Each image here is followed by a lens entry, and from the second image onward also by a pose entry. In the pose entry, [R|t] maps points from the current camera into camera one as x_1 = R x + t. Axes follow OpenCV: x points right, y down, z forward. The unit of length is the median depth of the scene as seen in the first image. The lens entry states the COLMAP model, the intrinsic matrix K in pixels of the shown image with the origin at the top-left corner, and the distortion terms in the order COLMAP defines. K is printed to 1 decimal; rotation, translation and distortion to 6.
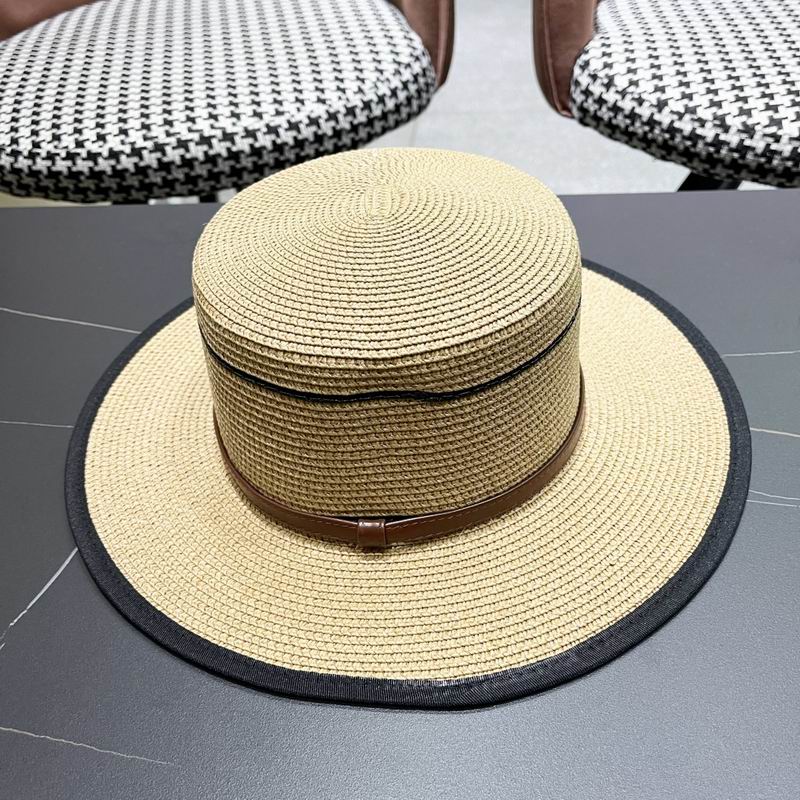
lens RADIAL K [[835.5, 0, 401.3], [0, 835.5, 412.7], [0, 0, 1]] dist [0.018777, 0.000000]
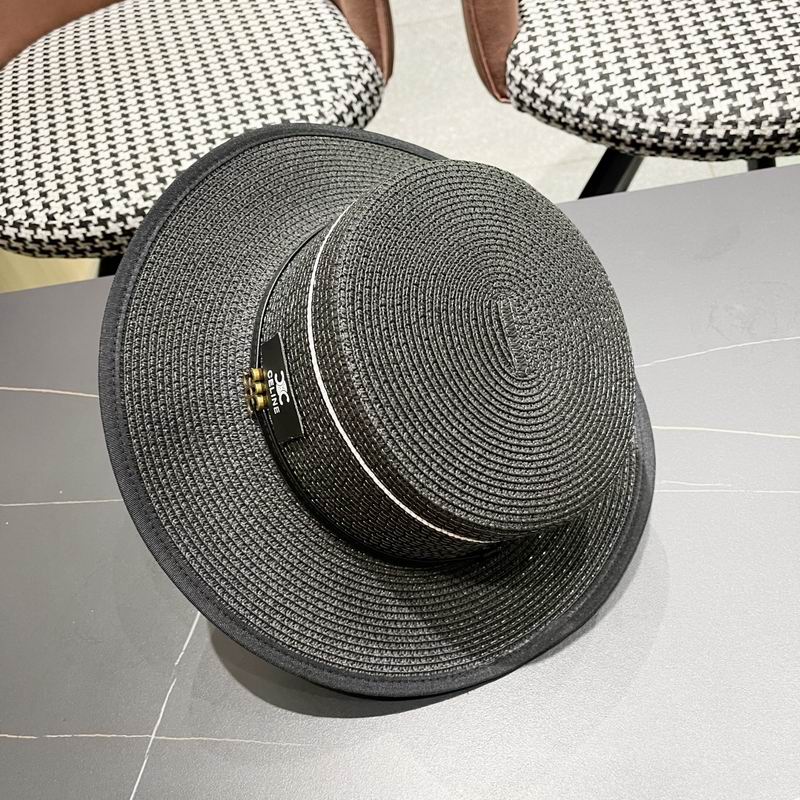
lens RADIAL K [[835.5, 0, 401.3], [0, 835.5, 413.2], [0, 0, 1]] dist [0.018777, 0.000000]
pose [[0.987324, -0.158703, 0.002001, -0.009037], [0.156516, 0.975653, 0.153636, -0.159431], [-0.026335, -0.151375, 0.988126, -0.178525]]
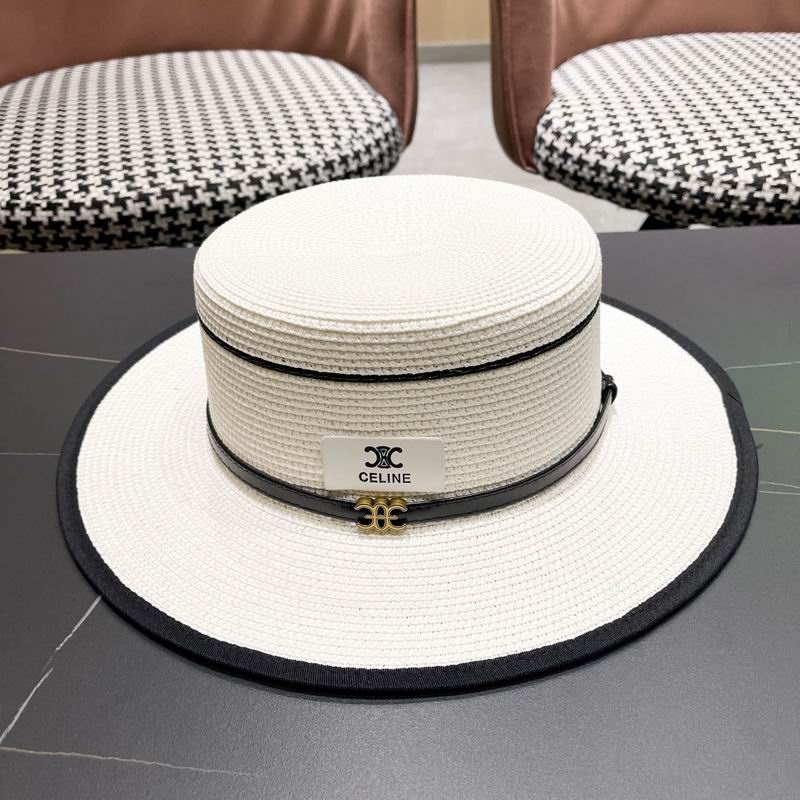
lens RADIAL K [[835.5, 0, 407.7], [0, 835.5, 404.9], [0, 0, 1]] dist [0.018777, 0.000000]
pose [[0.994797, -0.027494, 0.098092, -0.076781], [0.037367, 0.994257, -0.100285, 0.043594], [-0.094771, 0.103429, 0.990112, -0.001656]]
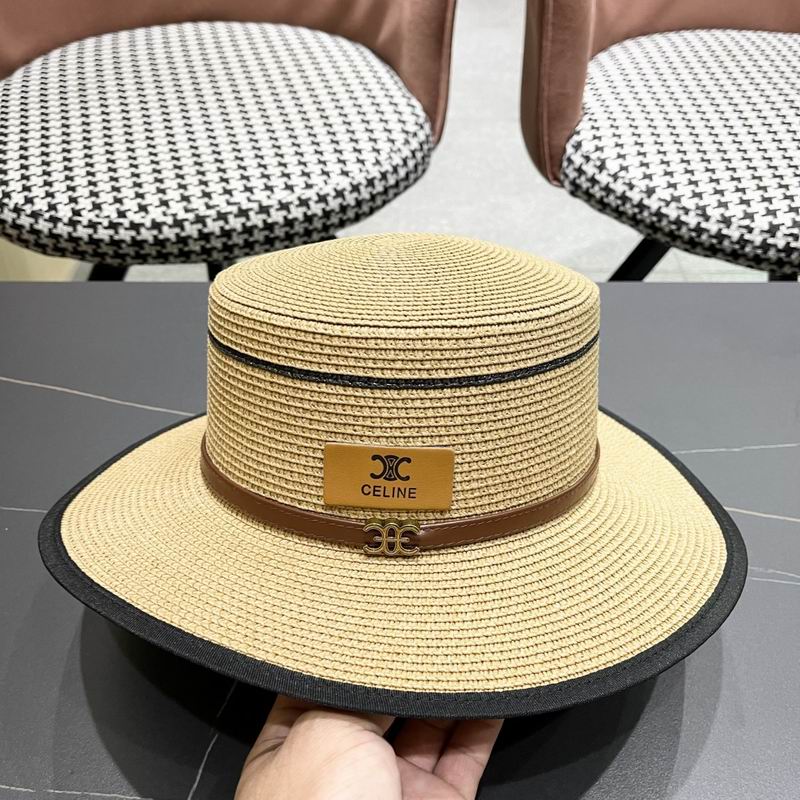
lens RADIAL K [[835.5, 0, 403.7], [0, 835.5, 415.2], [0, 0, 1]] dist [0.018777, 0.000000]
pose [[0.990951, -0.011985, 0.133686, -0.173931], [0.006210, 0.999033, 0.043530, -0.110022], [-0.134079, -0.042305, 0.990067, -0.096777]]
